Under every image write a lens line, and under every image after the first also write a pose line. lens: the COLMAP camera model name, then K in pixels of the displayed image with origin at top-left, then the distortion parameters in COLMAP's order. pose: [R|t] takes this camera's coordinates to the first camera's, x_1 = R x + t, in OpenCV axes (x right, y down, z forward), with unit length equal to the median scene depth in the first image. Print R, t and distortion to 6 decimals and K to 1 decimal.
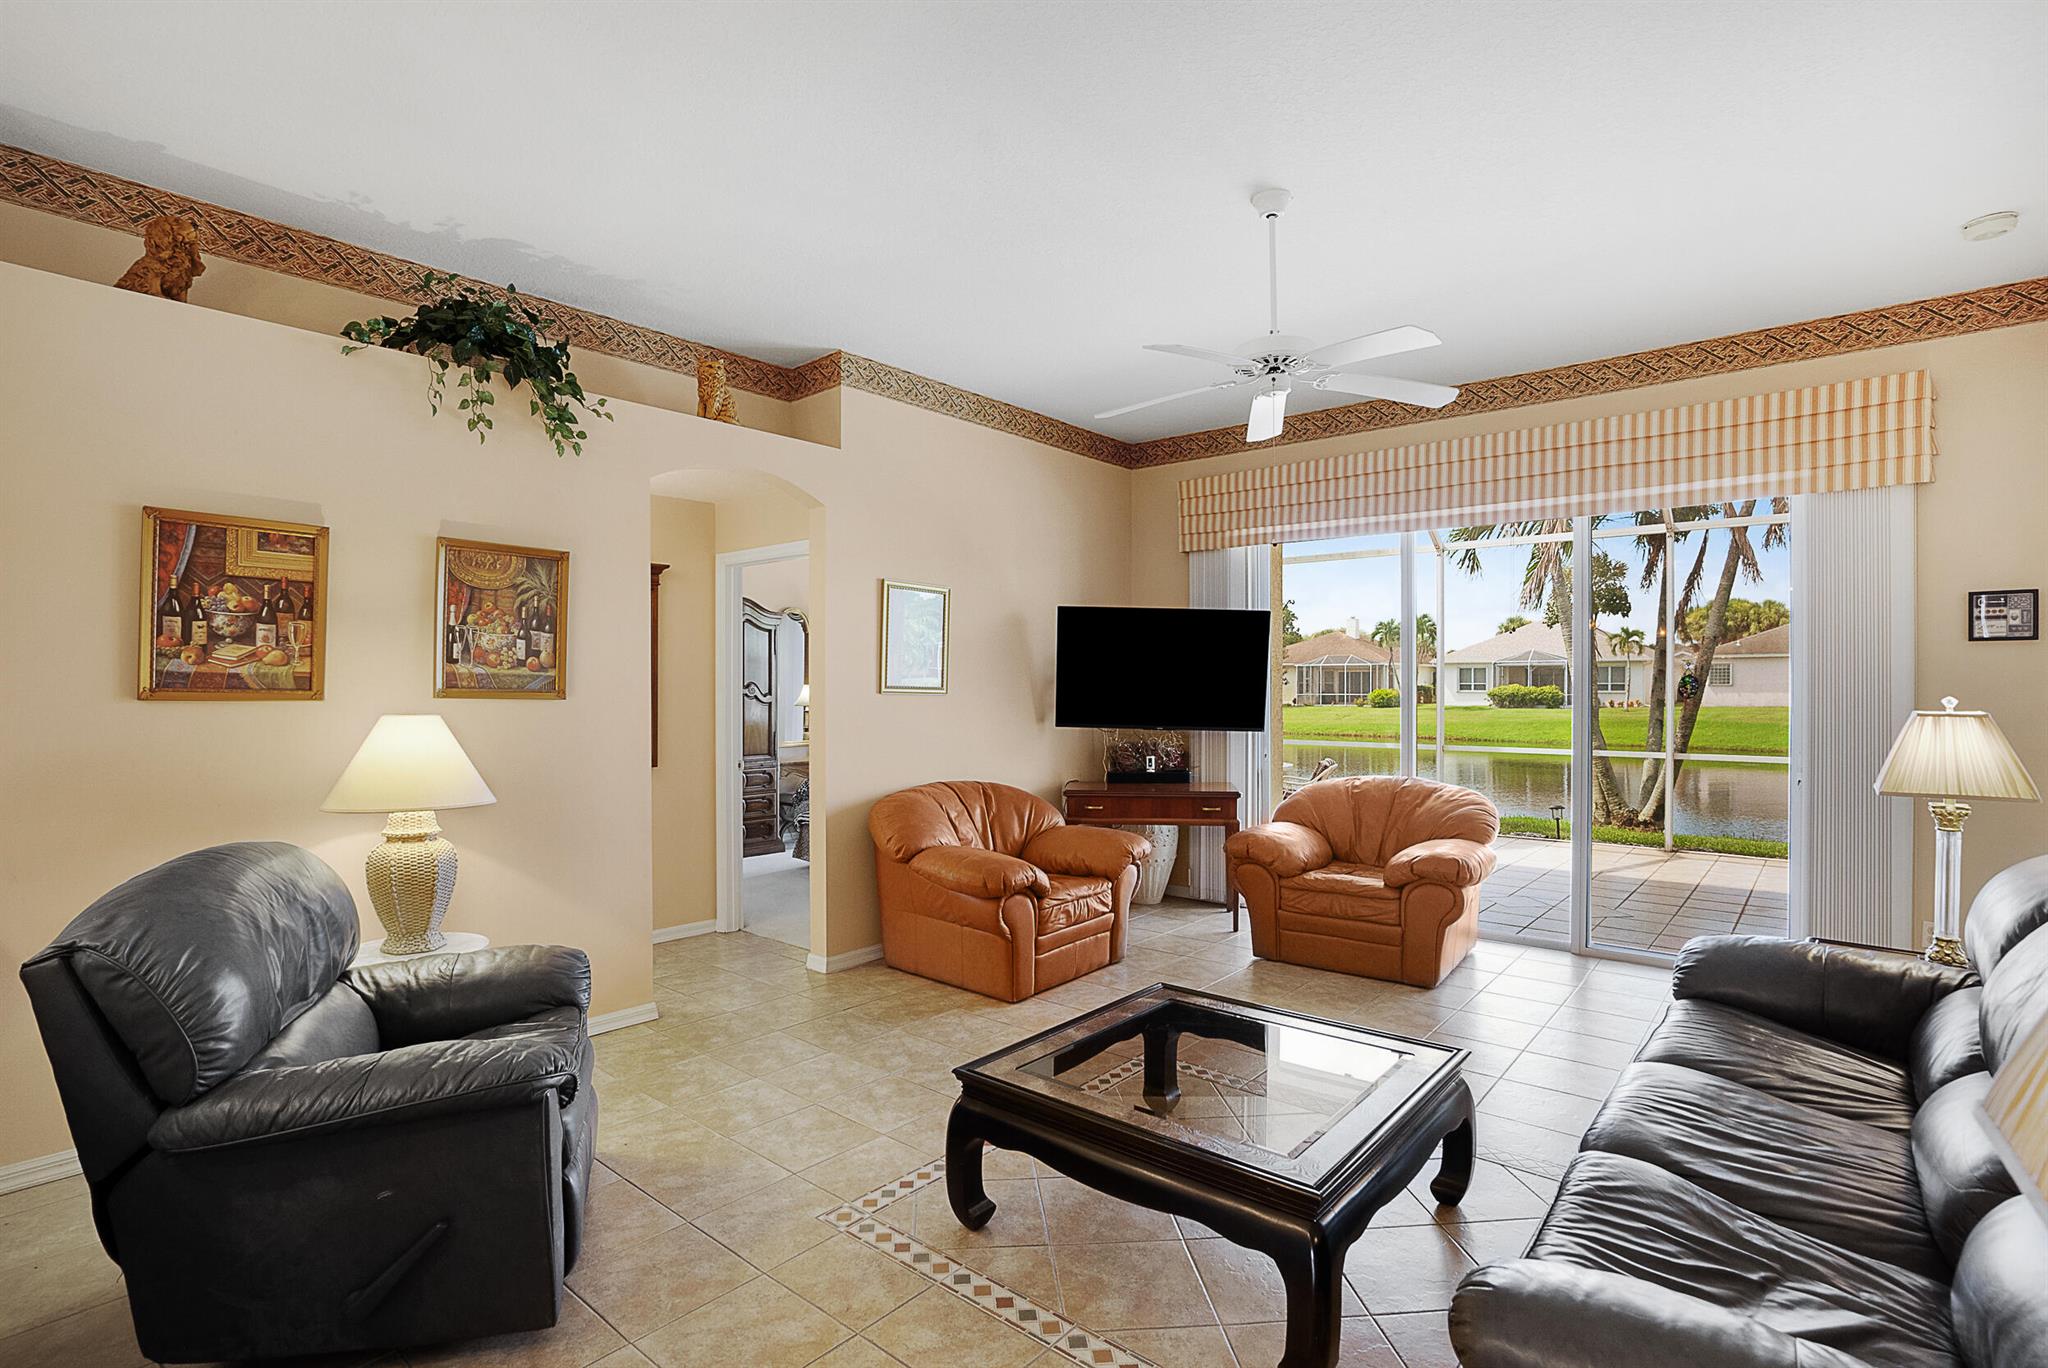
lens RADIAL K [[1002.6, 0, 1013.4], [0, 1002.6, 685.8], [0, 0, 1]] dist [-0.045964, 0.022839]
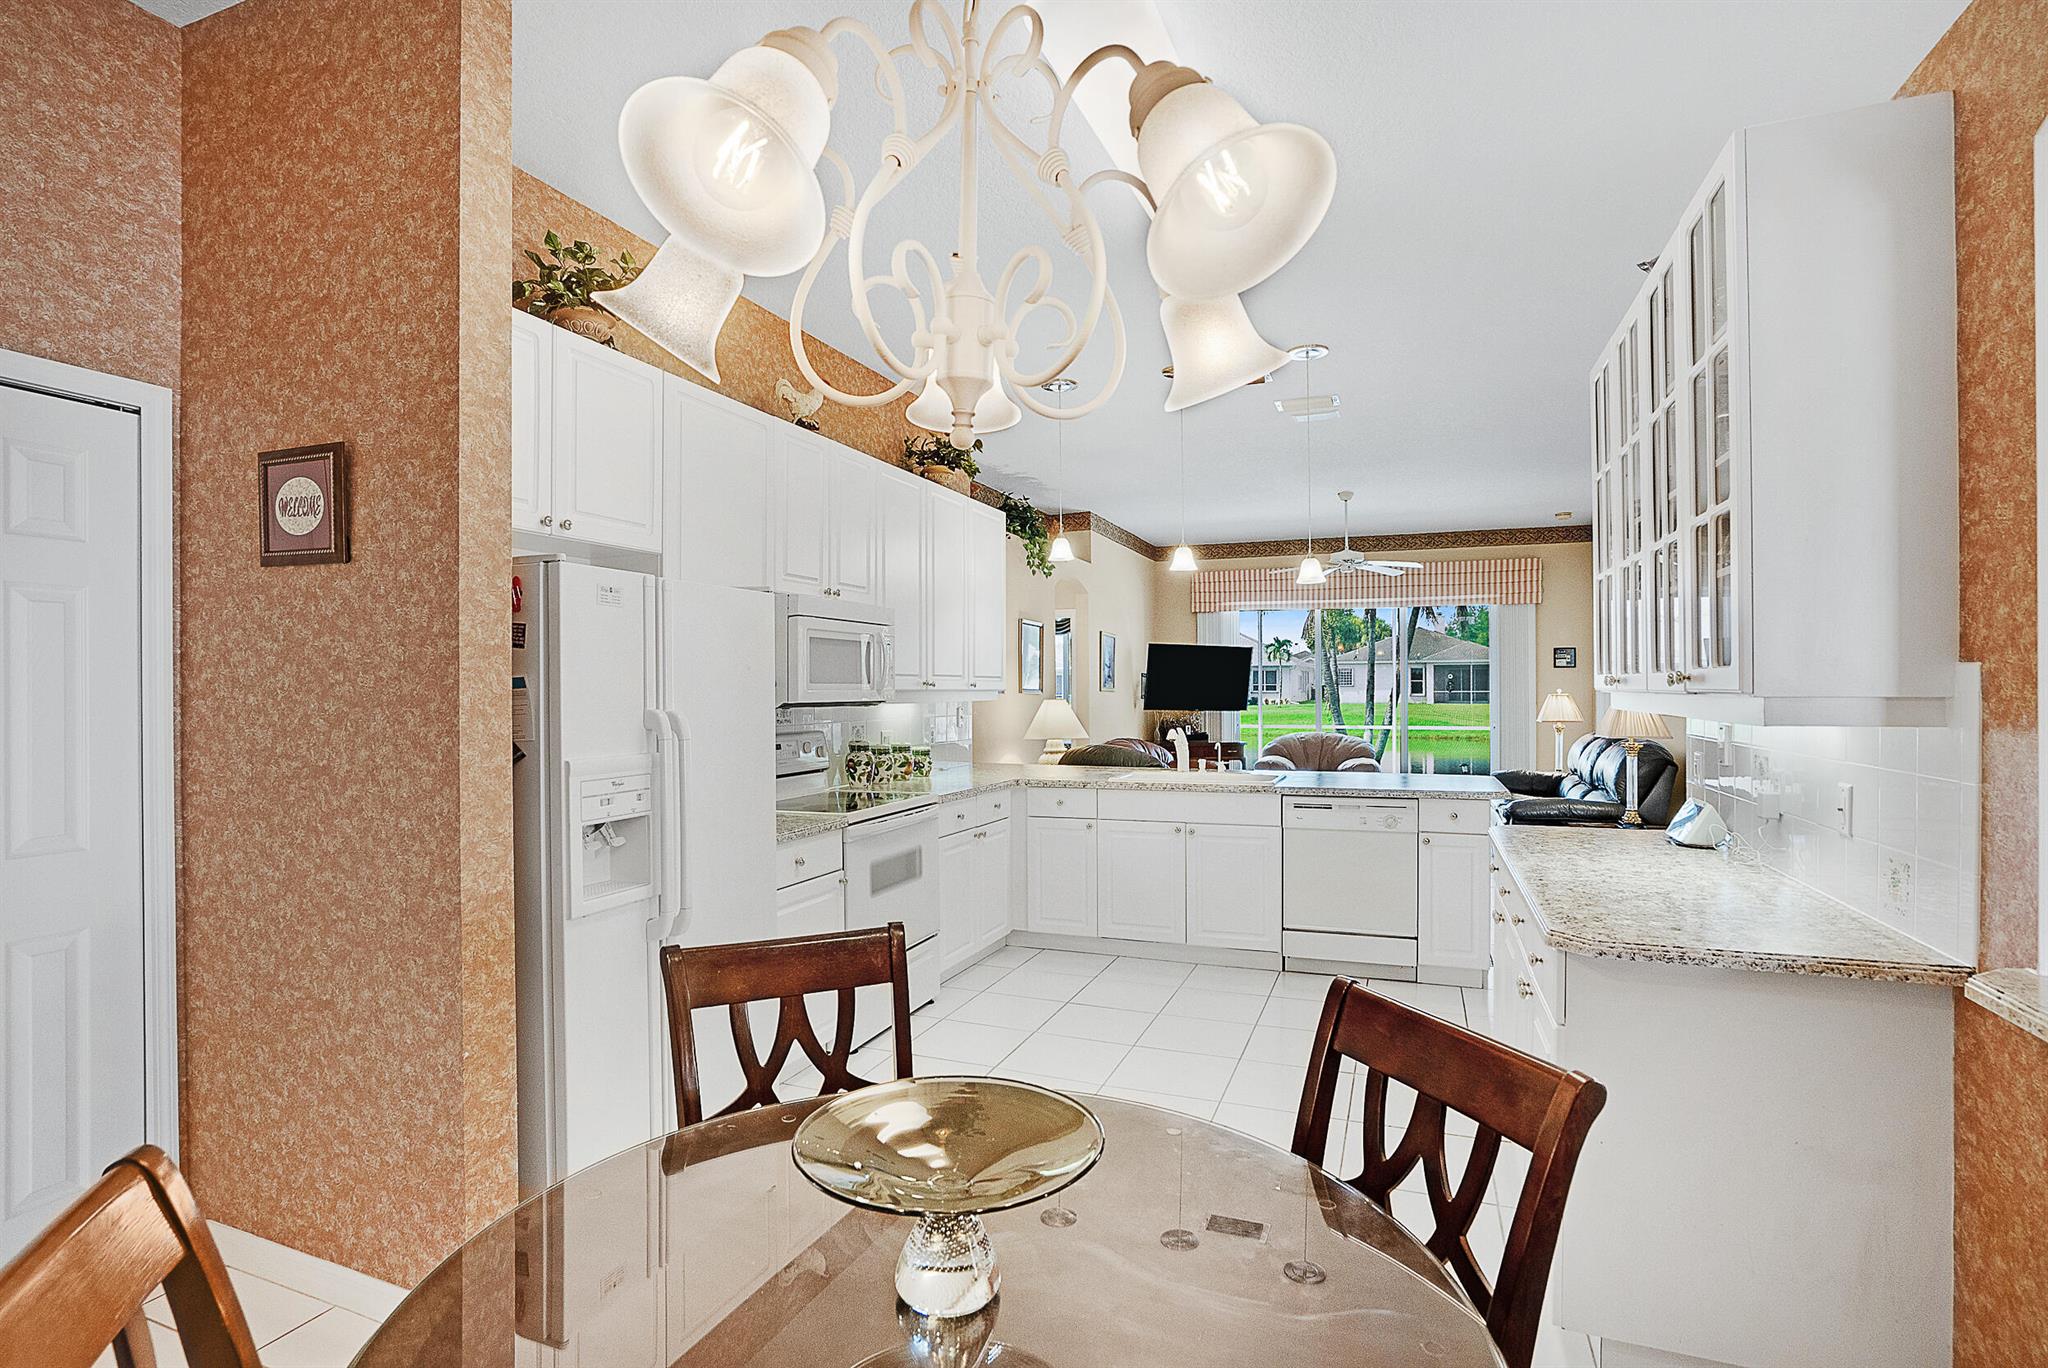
lens RADIAL K [[1002.6, 0, 1013.4], [0, 1002.6, 685.8], [0, 0, 1]] dist [-0.045964, 0.022839]
pose [[0.948865, -0.002604, 0.315670, -0.753554], [0.003277, 0.999993, -0.001601, 0.000357], [-0.315664, 0.002554, 0.948868, -0.641776]]
